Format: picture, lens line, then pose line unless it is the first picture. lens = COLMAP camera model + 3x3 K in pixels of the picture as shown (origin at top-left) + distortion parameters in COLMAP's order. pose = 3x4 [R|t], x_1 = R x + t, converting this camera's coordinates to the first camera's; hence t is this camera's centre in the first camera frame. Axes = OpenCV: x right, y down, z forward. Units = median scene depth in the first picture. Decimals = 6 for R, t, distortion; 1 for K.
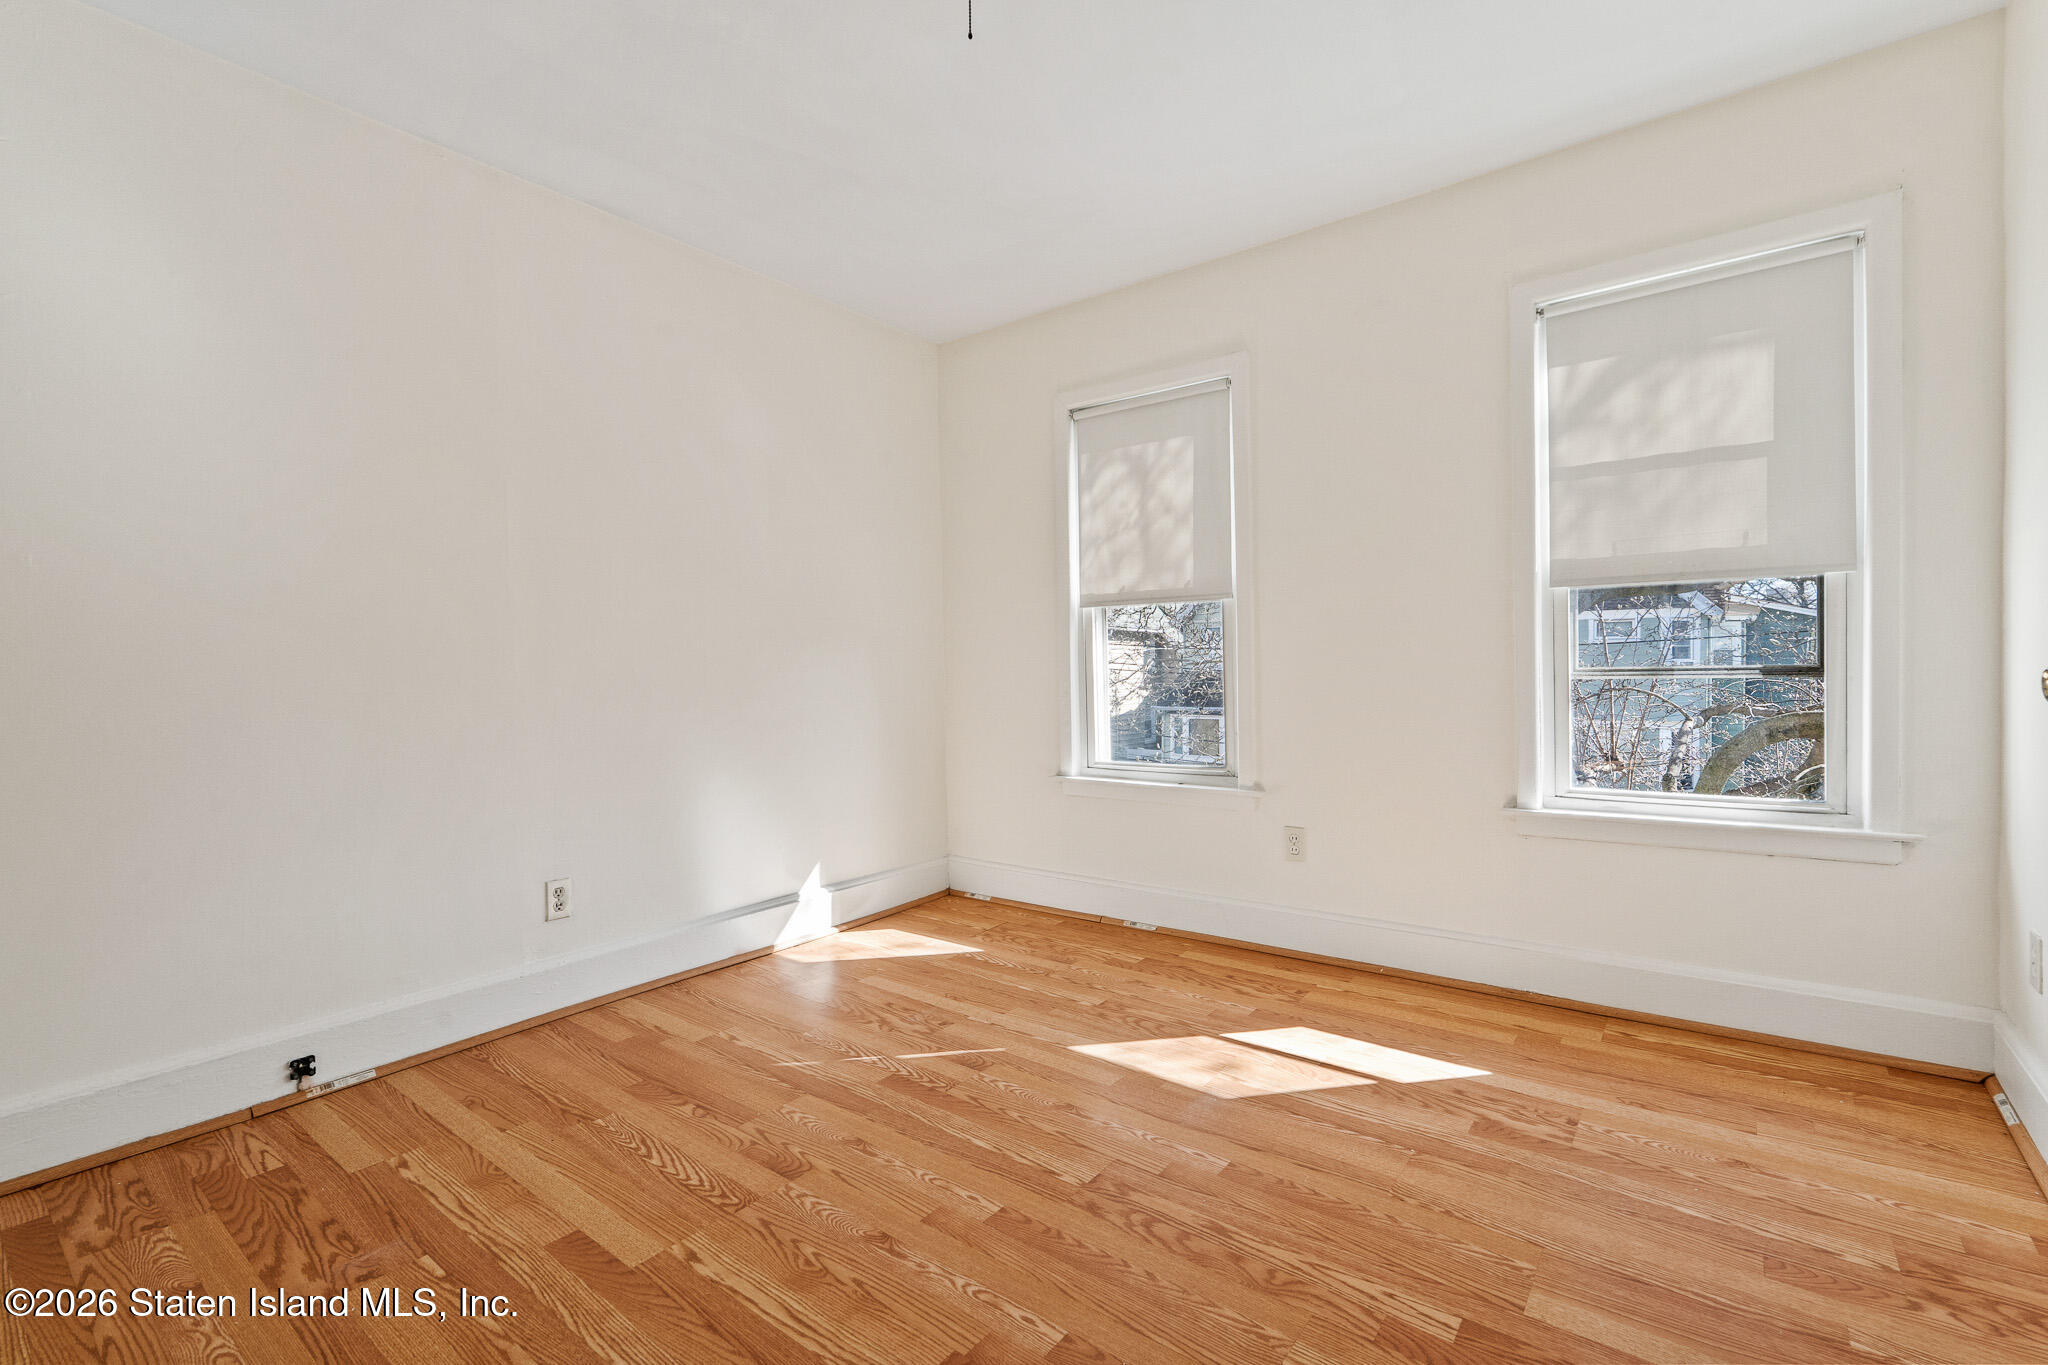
lens RADIAL K [[926.9, 0, 1020.7], [0, 926.9, 677.6], [0, 0, 1]] dist [-0.003393, 0.001307]
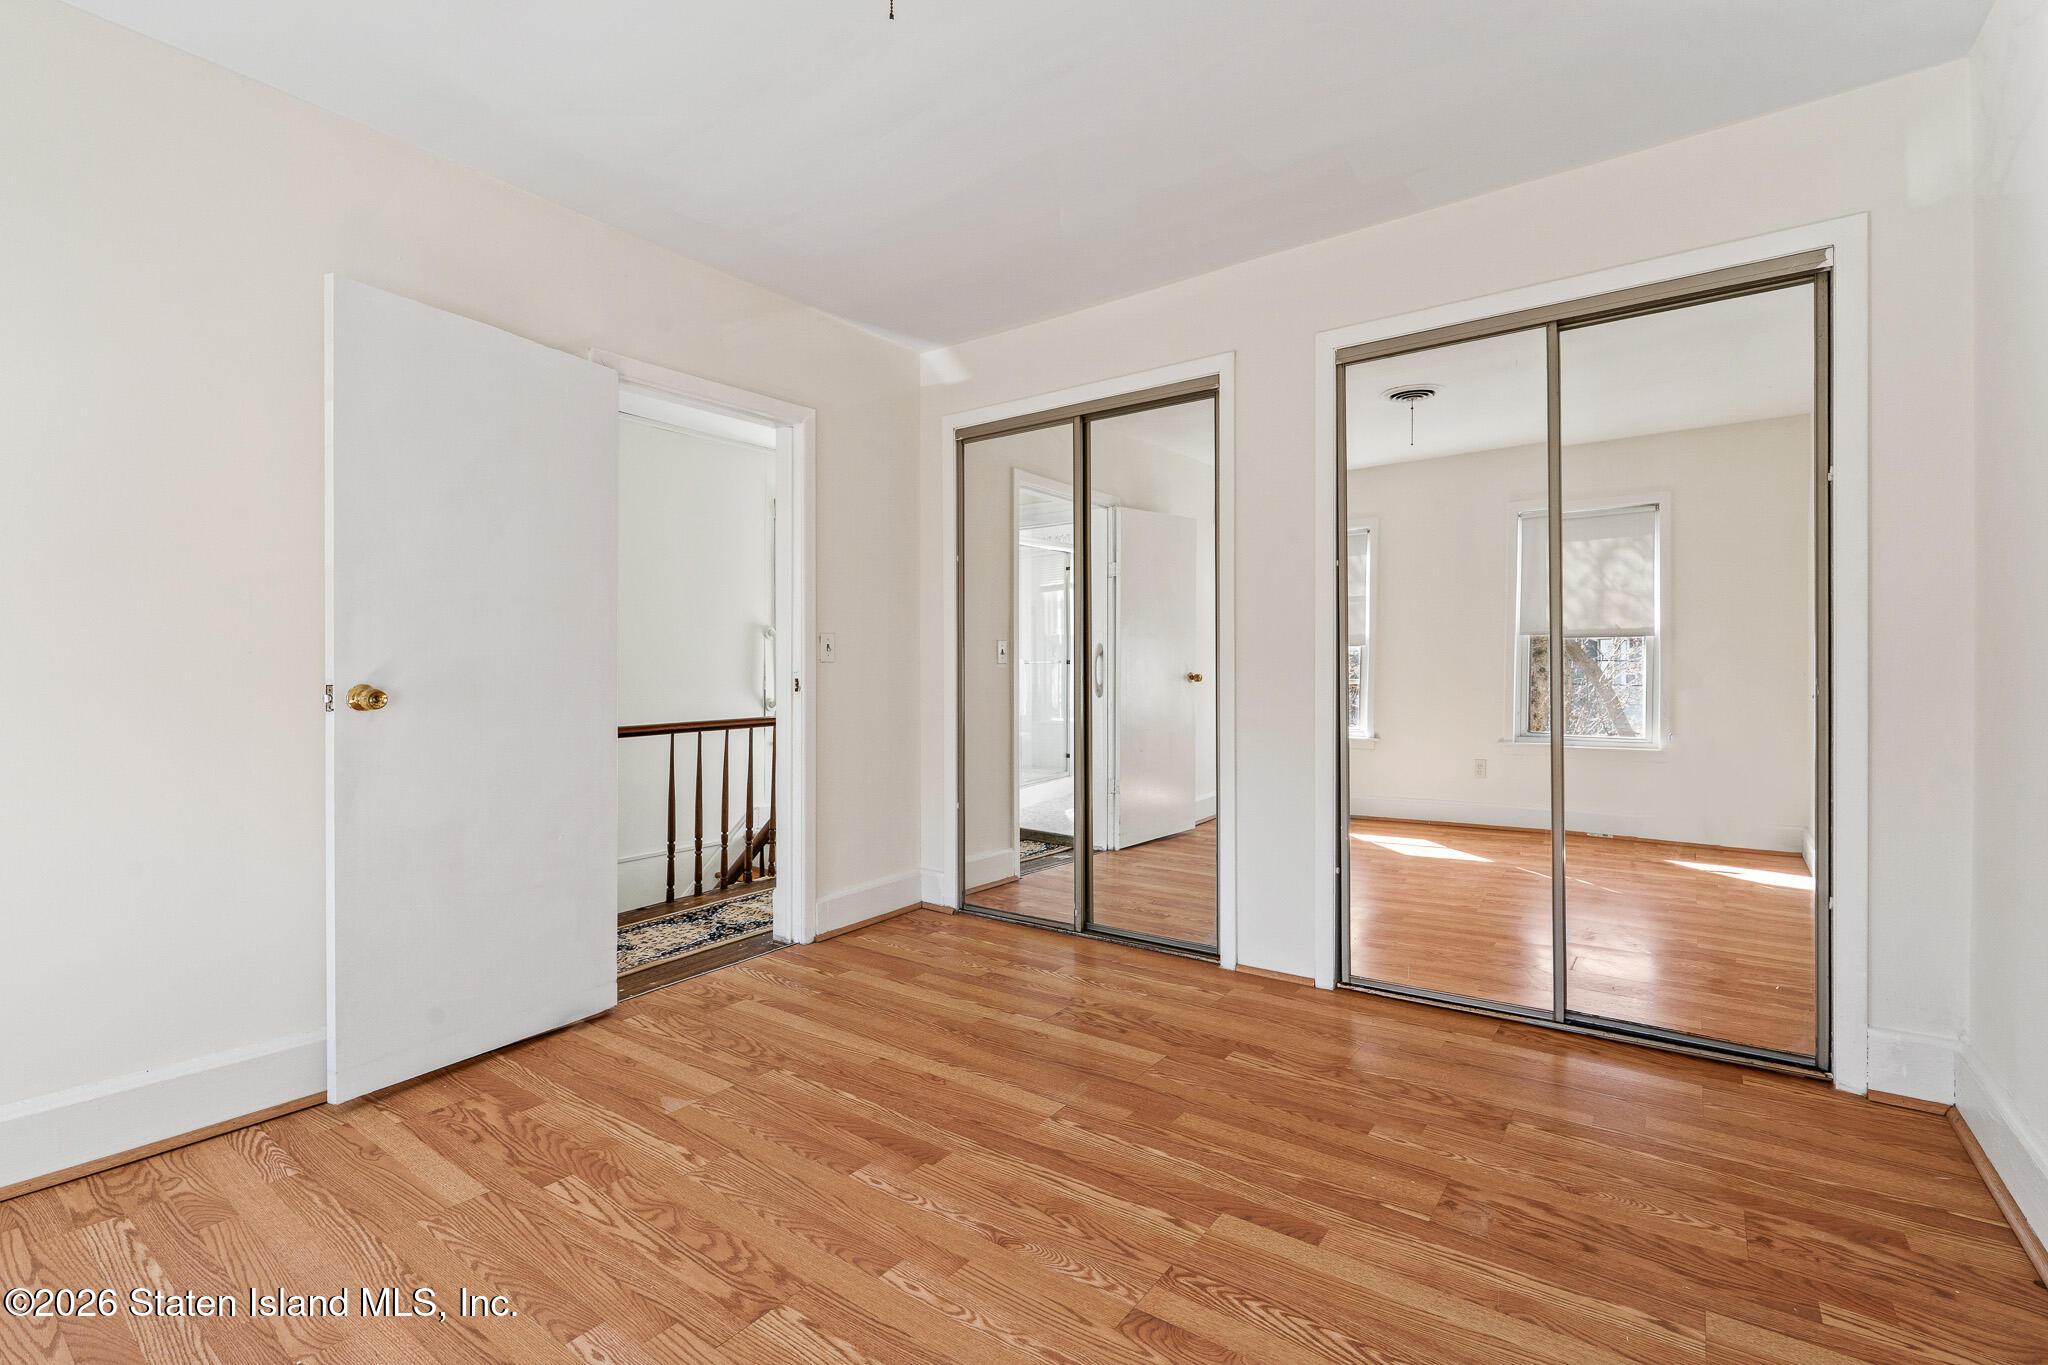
lens RADIAL K [[926.9, 0, 1025.4], [0, 926.9, 675.8], [0, 0, 1]] dist [-0.003393, 0.001307]
pose [[-0.999298, 0.020133, -0.031578, -0.148530], [0.019669, 0.999695, 0.014947, -0.029105], [0.031869, 0.014315, -0.999390, 1.949313]]
